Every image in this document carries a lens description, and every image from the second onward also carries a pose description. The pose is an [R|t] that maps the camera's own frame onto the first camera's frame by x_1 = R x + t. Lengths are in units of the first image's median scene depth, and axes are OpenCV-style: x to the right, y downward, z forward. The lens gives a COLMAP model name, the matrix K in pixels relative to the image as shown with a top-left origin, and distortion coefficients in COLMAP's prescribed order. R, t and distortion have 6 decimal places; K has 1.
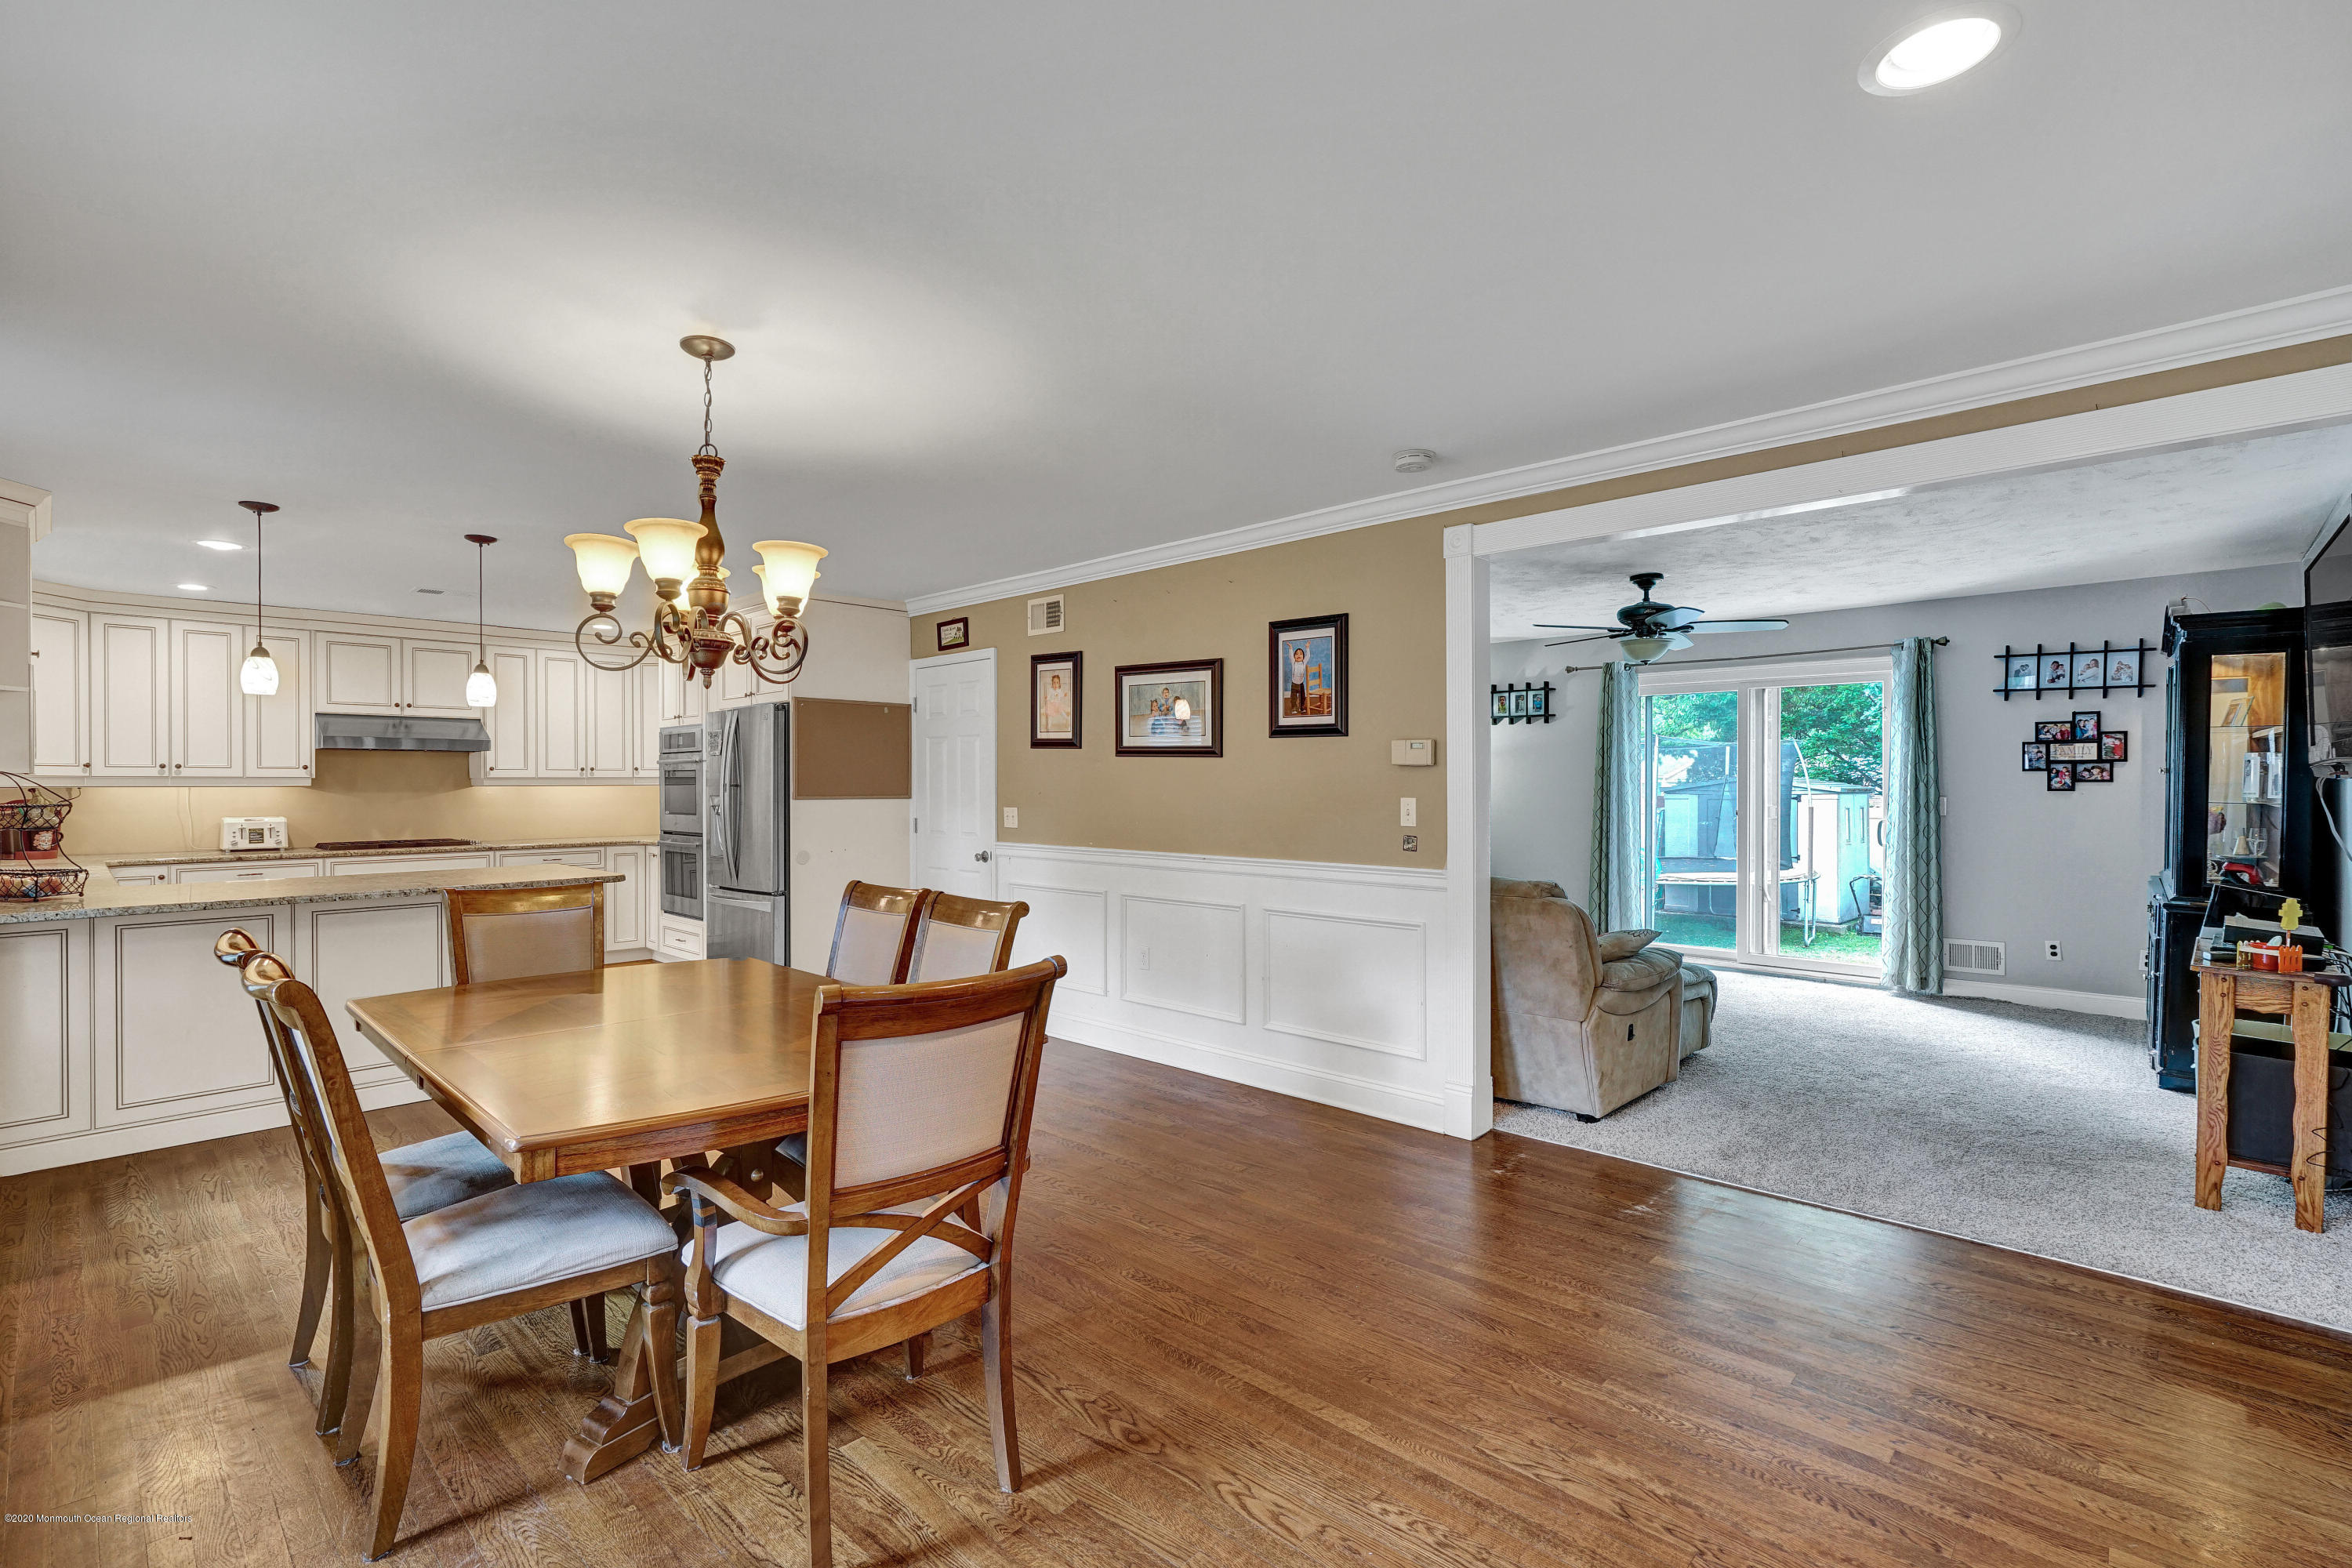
lens RADIAL K [[1057.4, 0, 1182.6], [0, 1057.4, 785.8], [0, 0, 1]] dist [-0.007057, 0.002420]
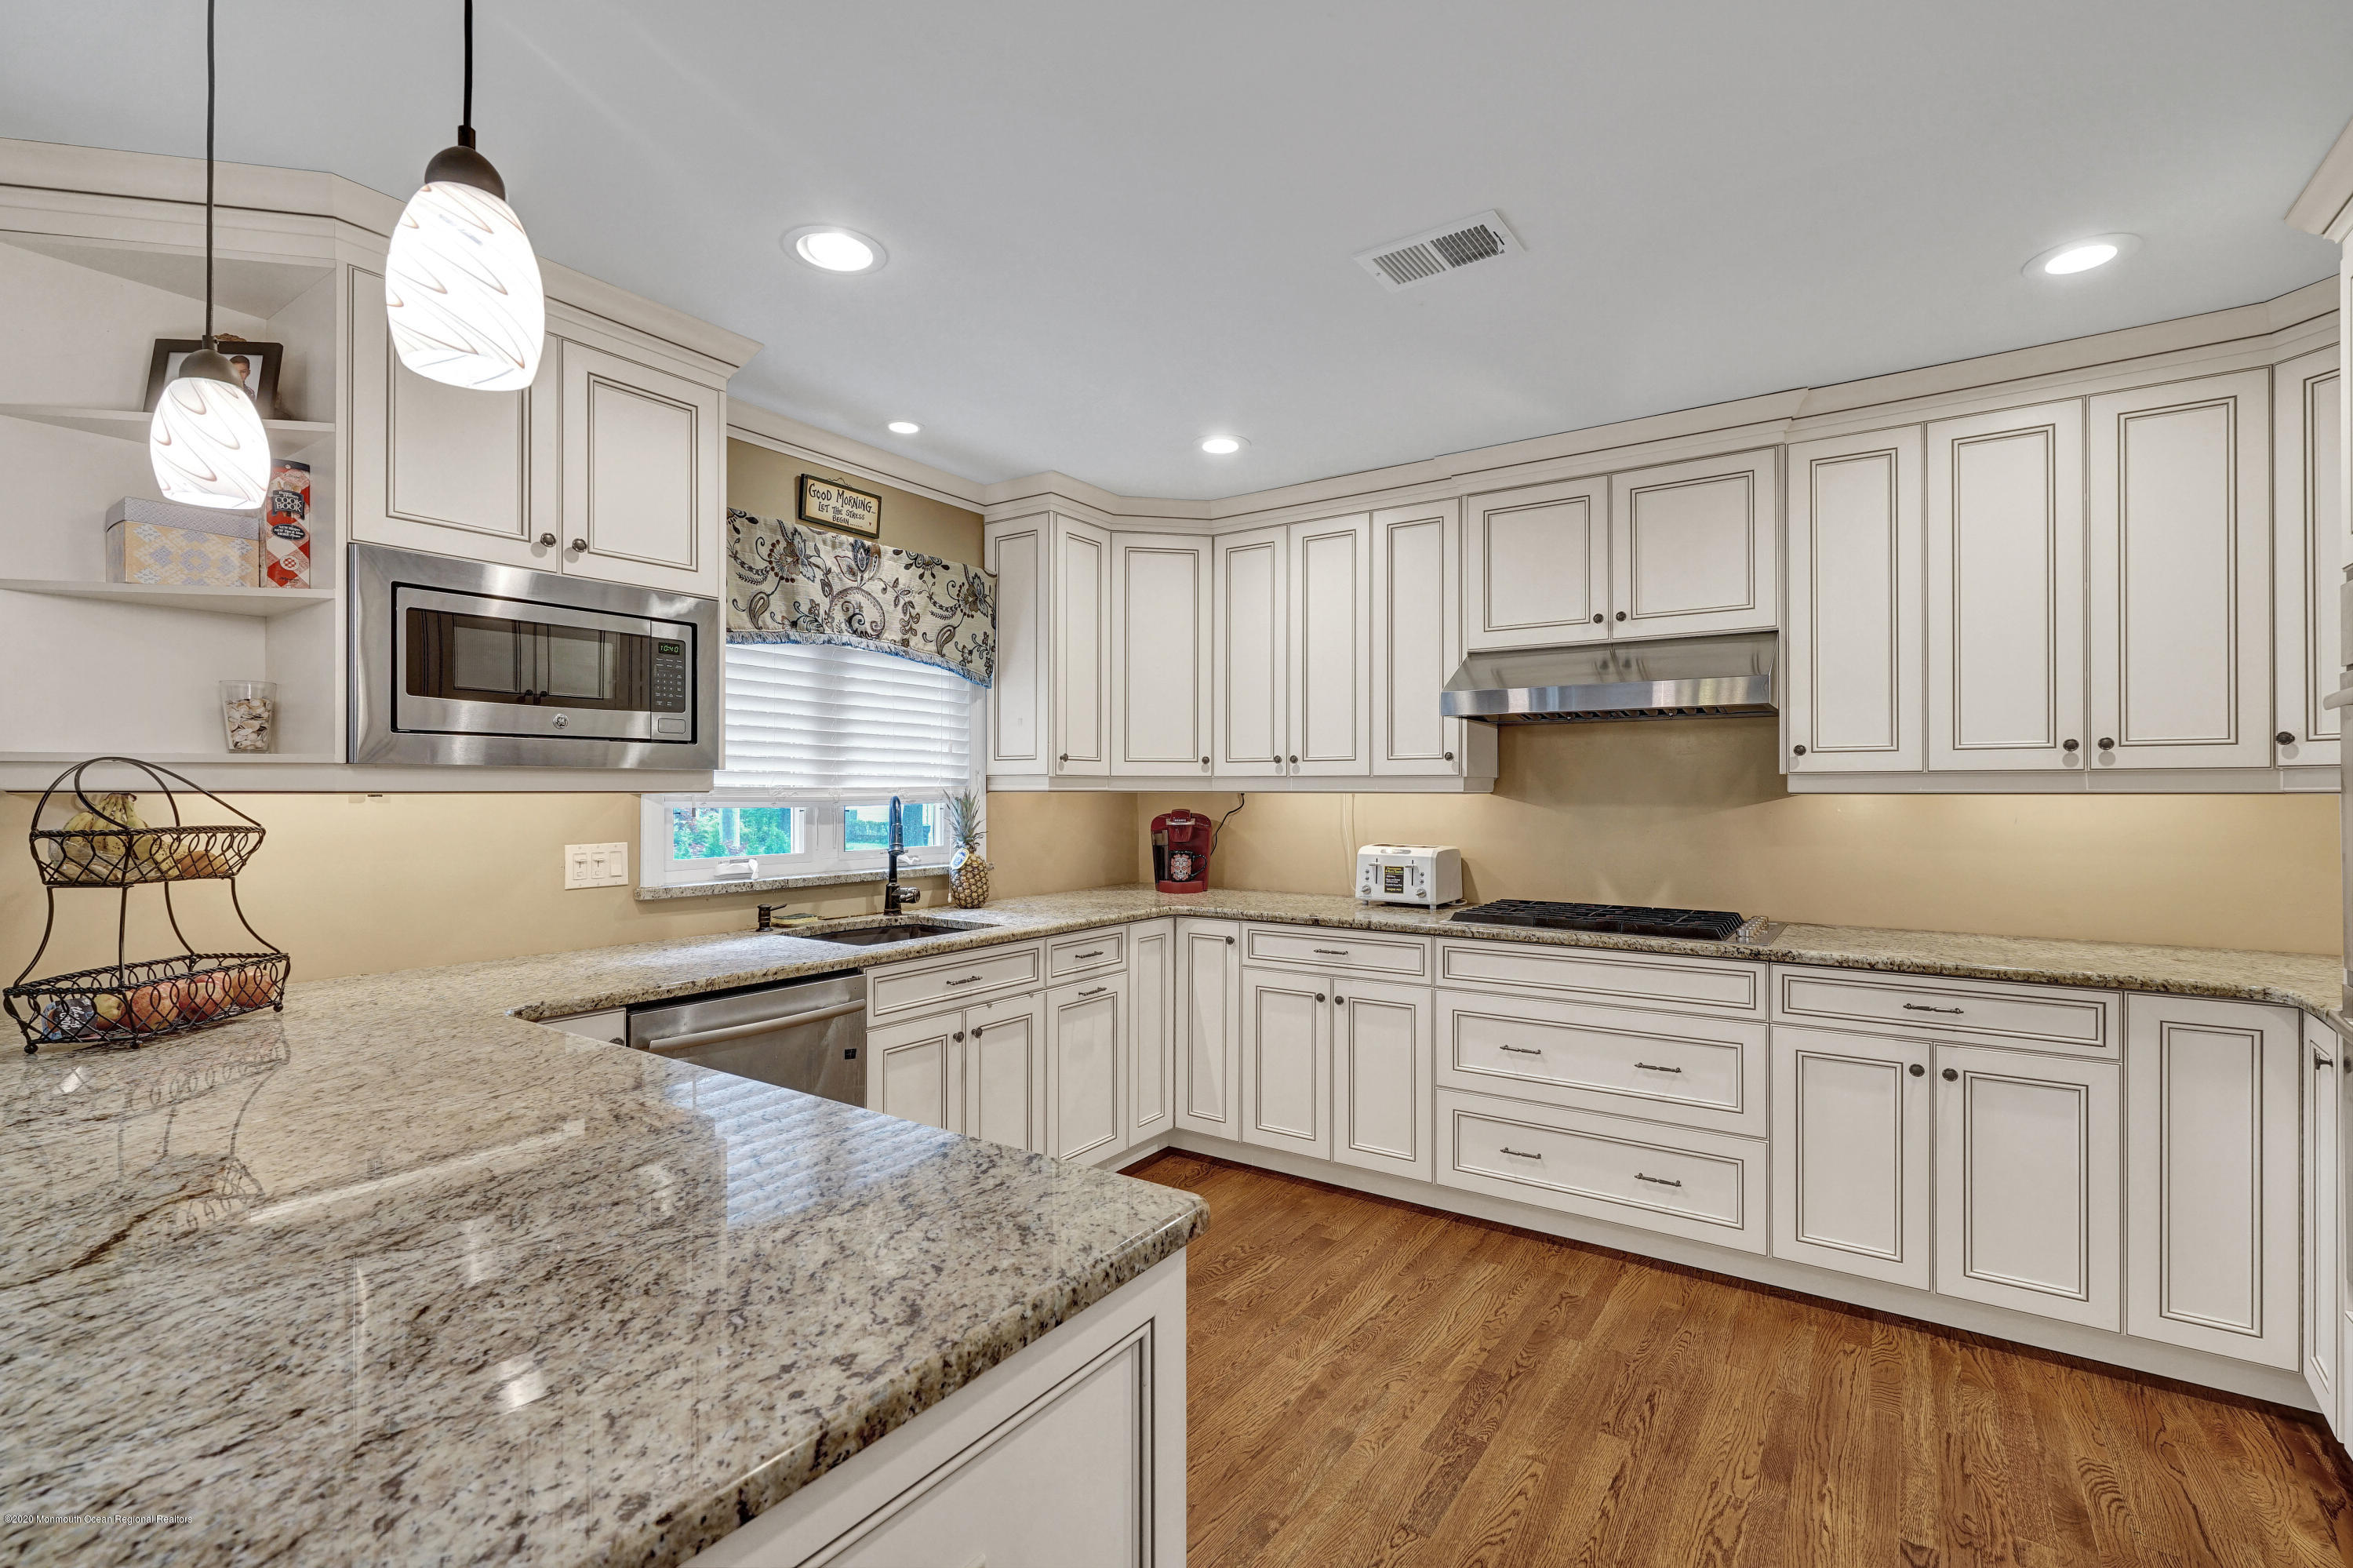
lens RADIAL K [[1057.8, 0, 1175.5], [0, 1057.8, 787.4], [0, 0, 1]] dist [-0.007057, 0.002420]
pose [[0.147812, -0.001506, -0.989014, -0.366331], [-0.004010, 0.999990, -0.002122, -0.000610], [0.989007, 0.004280, 0.147804, 0.876823]]
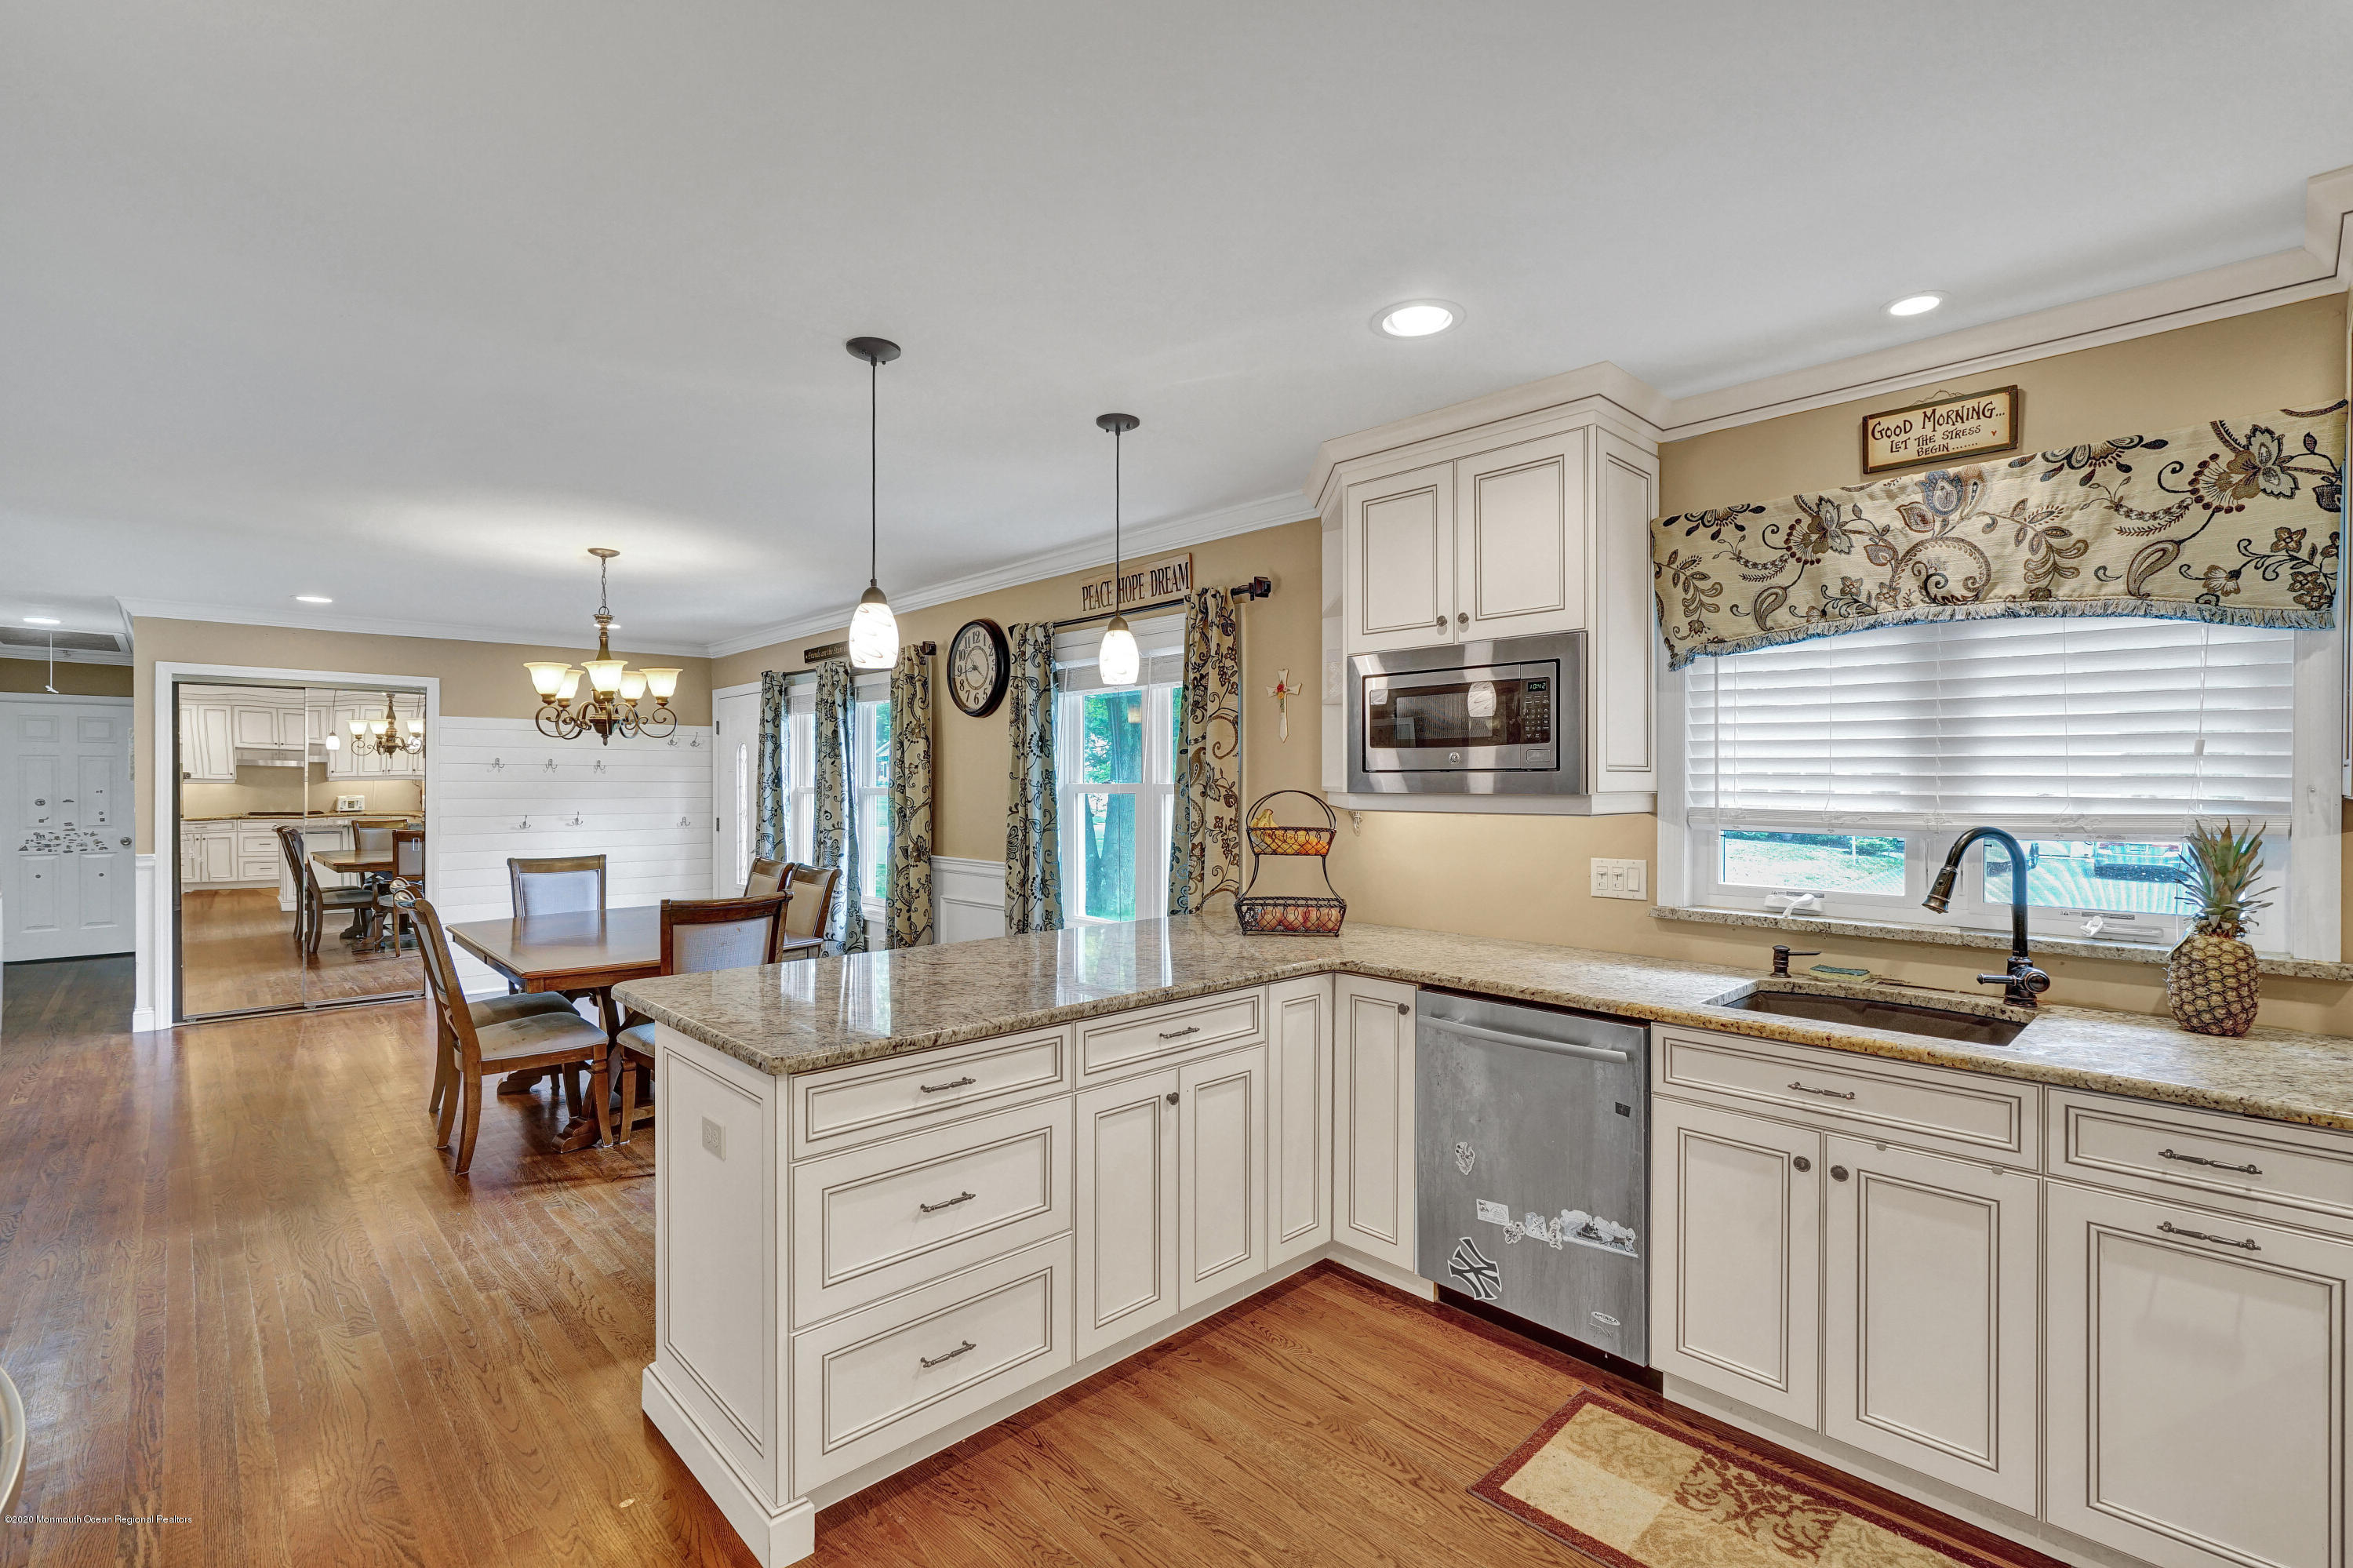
lens RADIAL K [[1057.8, 0, 1180.5], [0, 1057.8, 786.6], [0, 0, 1]] dist [-0.007057, 0.002420]
pose [[-0.998391, 0.001425, 0.056679, -0.678320], [0.001840, 0.999972, 0.007261, -0.015081], [-0.056668, 0.007353, -0.998366, 1.214308]]
